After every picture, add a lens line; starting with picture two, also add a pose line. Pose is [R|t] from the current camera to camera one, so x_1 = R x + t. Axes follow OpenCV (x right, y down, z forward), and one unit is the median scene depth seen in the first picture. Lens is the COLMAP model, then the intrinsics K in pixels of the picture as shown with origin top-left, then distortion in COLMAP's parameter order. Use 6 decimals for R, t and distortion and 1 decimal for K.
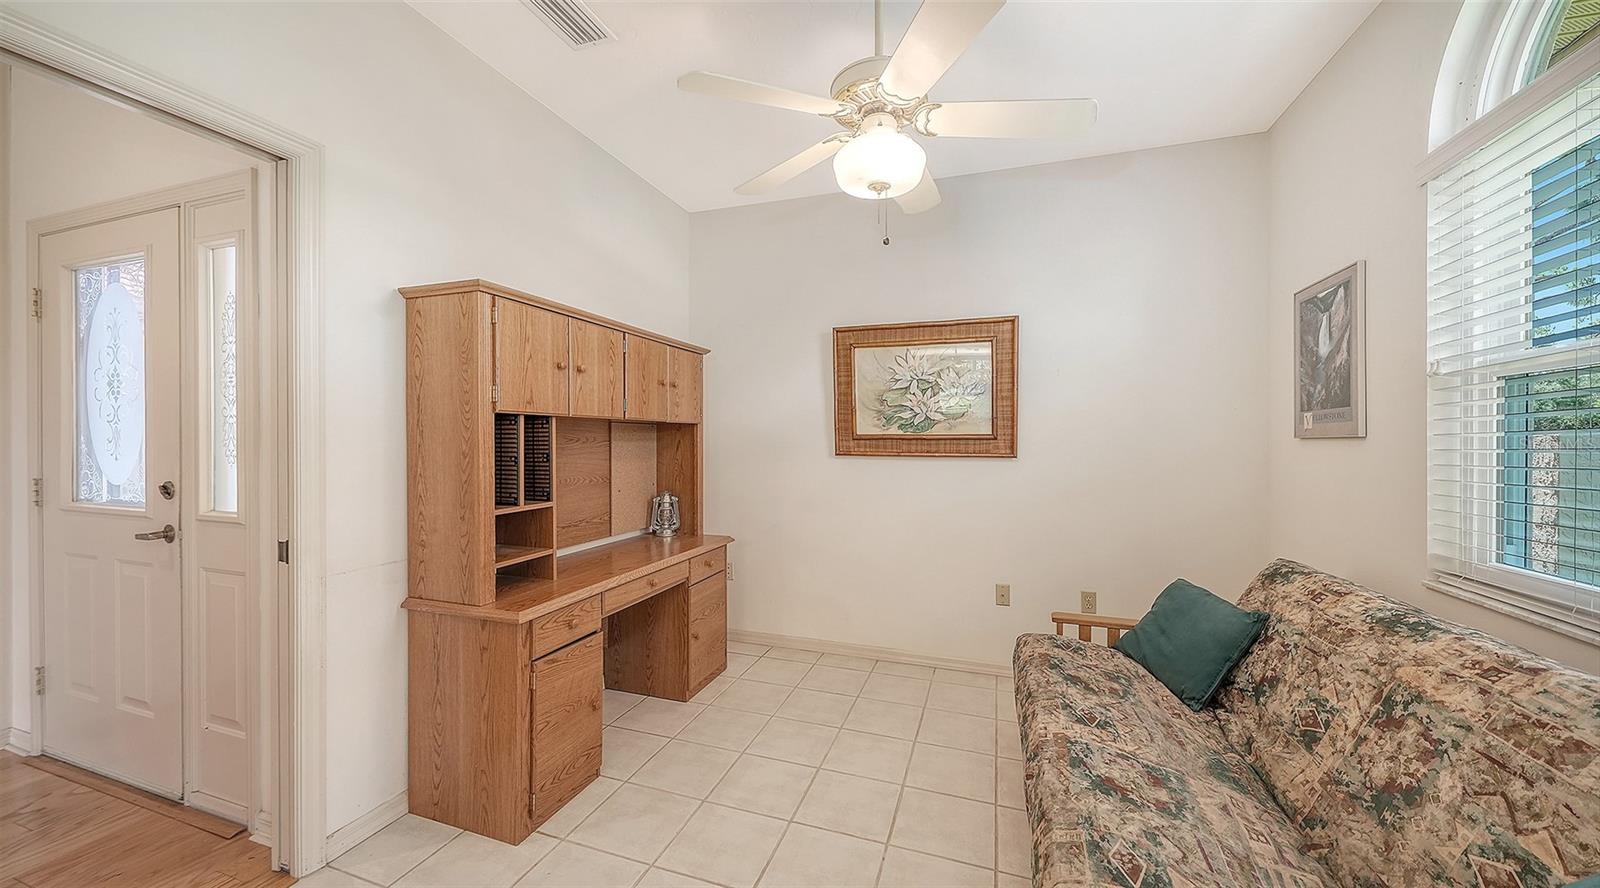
lens RADIAL K [[561.2, 0, 785.4], [0, 561.2, 442.6], [0, 0, 1]] dist [-0.009512, -0.000035]
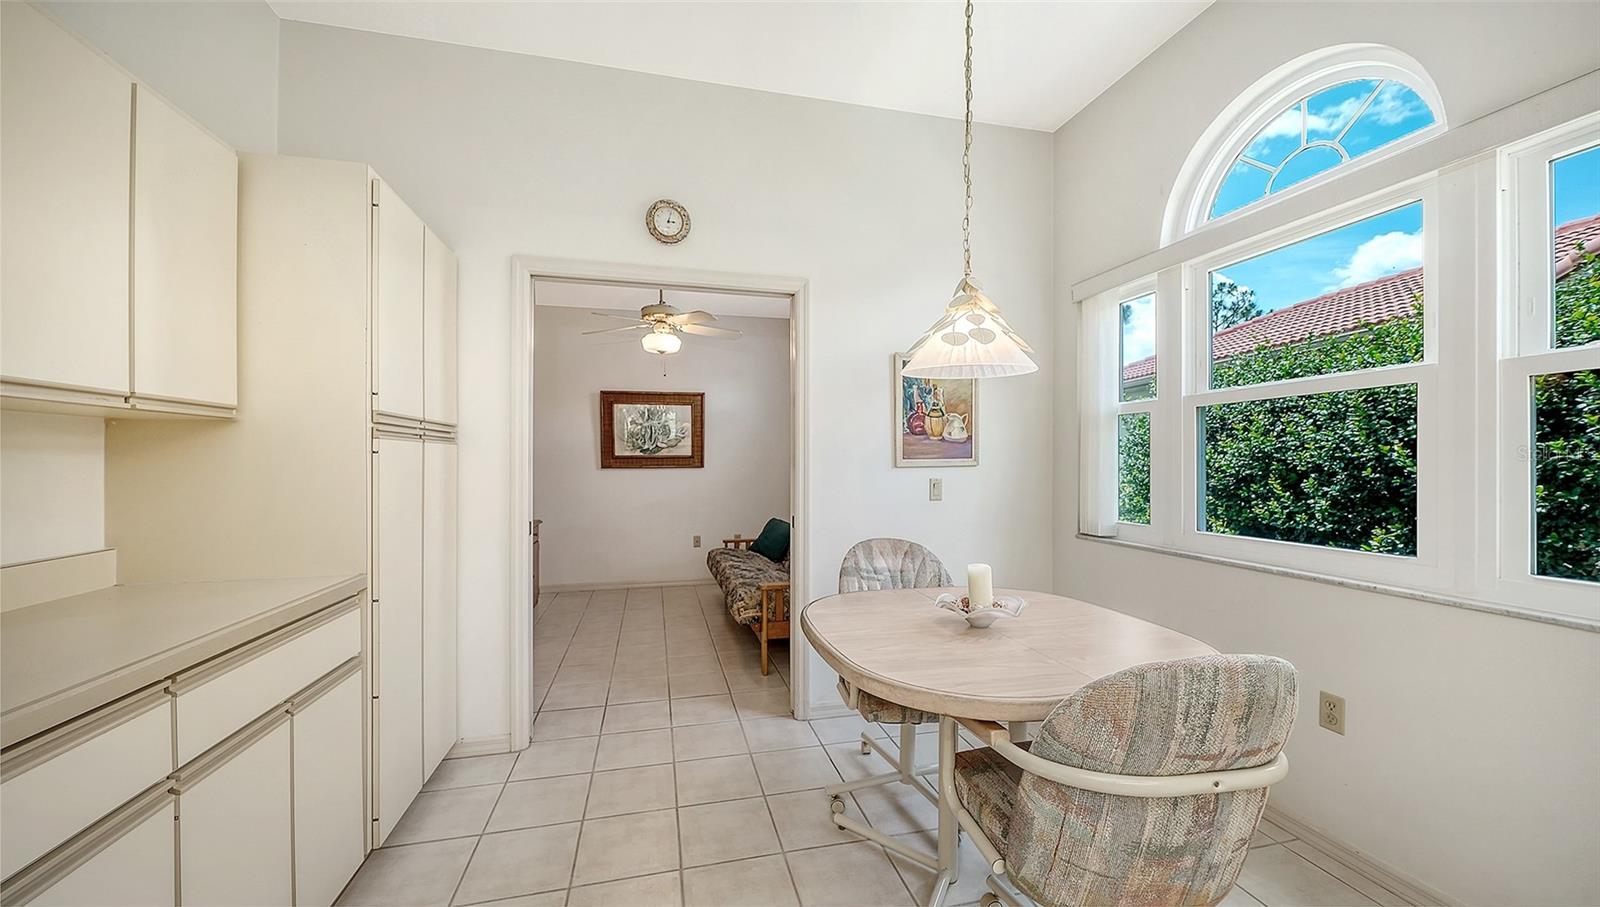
lens RADIAL K [[563.8, 0, 792.1], [0, 563.8, 454.6], [0, 0, 1]] dist [-0.003013, -0.000686]
pose [[0.831969, -0.002550, 0.554817, -0.386333], [0.006636, 0.999964, -0.005355, -0.005019], [-0.554783, 0.008138, 0.831955, -0.730035]]
